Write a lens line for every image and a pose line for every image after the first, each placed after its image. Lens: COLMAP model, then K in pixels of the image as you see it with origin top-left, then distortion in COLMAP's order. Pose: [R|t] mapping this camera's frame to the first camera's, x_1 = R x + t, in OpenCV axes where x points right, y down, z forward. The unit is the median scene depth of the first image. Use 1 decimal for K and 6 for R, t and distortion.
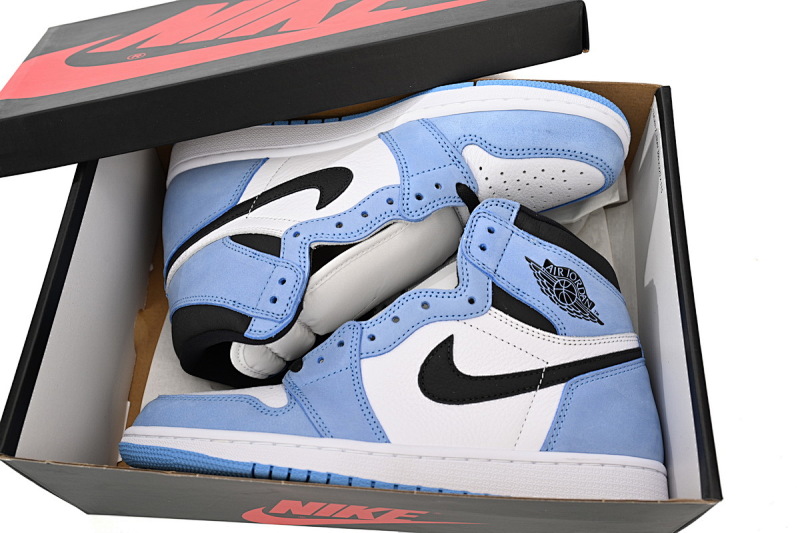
lens RADIAL K [[819.9, 0, 398.2], [0, 819.9, 260.7], [0, 0, 1]] dist [0.048608, 0.000000]
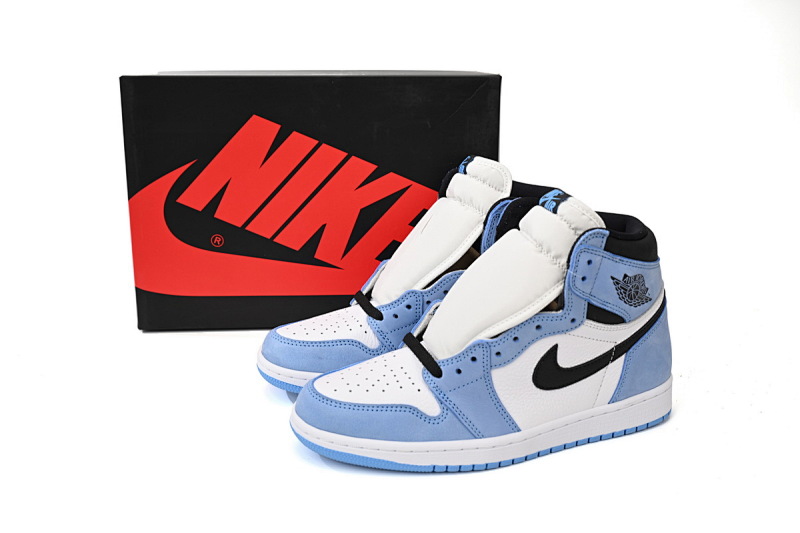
lens RADIAL K [[925.0, 0, 403.7], [0, 925.0, 264.8], [0, 0, 1]] dist [-0.004679, 0.000000]
pose [[0.951324, -0.166516, 0.259337, -0.528837], [-0.047079, 0.753082, 0.656240, -0.961728], [-0.304577, -0.636506, 0.708585, 0.100967]]
